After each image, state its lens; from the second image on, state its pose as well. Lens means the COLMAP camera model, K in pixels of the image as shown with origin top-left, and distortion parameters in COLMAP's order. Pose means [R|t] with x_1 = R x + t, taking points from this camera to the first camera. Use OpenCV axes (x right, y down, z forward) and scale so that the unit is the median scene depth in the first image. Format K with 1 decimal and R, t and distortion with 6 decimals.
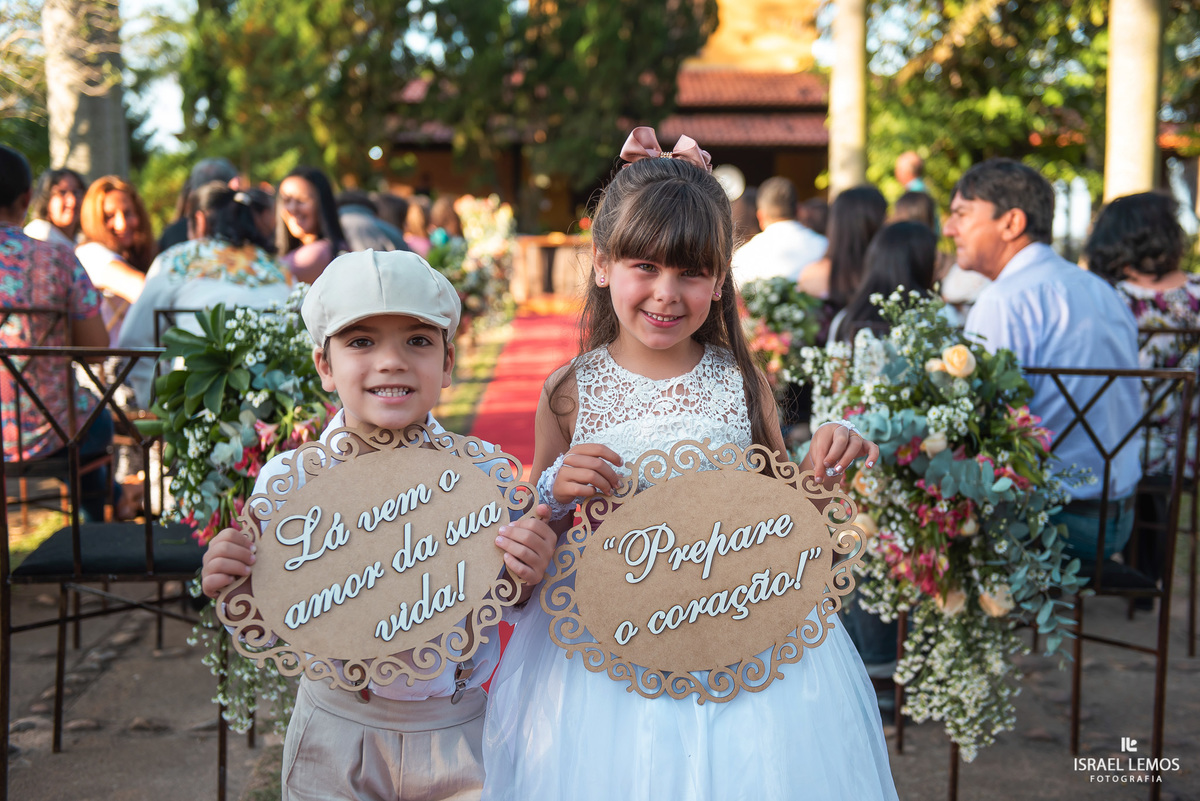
lens RADIAL K [[1683.7, 0, 600.0], [0, 1683.7, 400.5], [0, 0, 1]] dist [0.112012, -0.064915]
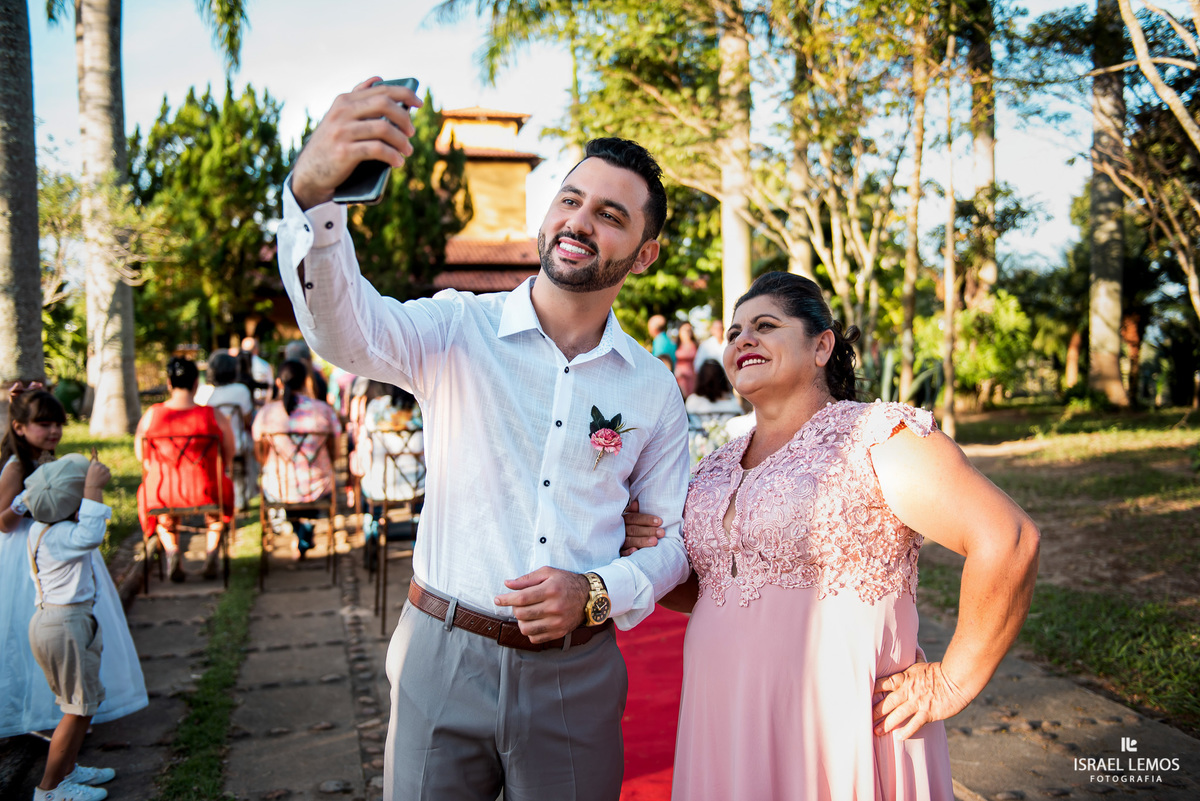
lens RADIAL K [[1205.6, 0, 600.0], [0, 1205.6, 400.5], [0, 0, 1]] dist [0.001884, 0.002747]
pose [[0.979289, -0.027529, 0.200589, -0.070626], [0.036379, 0.998514, -0.040565, -0.005302], [-0.199174, 0.047023, 0.978835, -0.161988]]
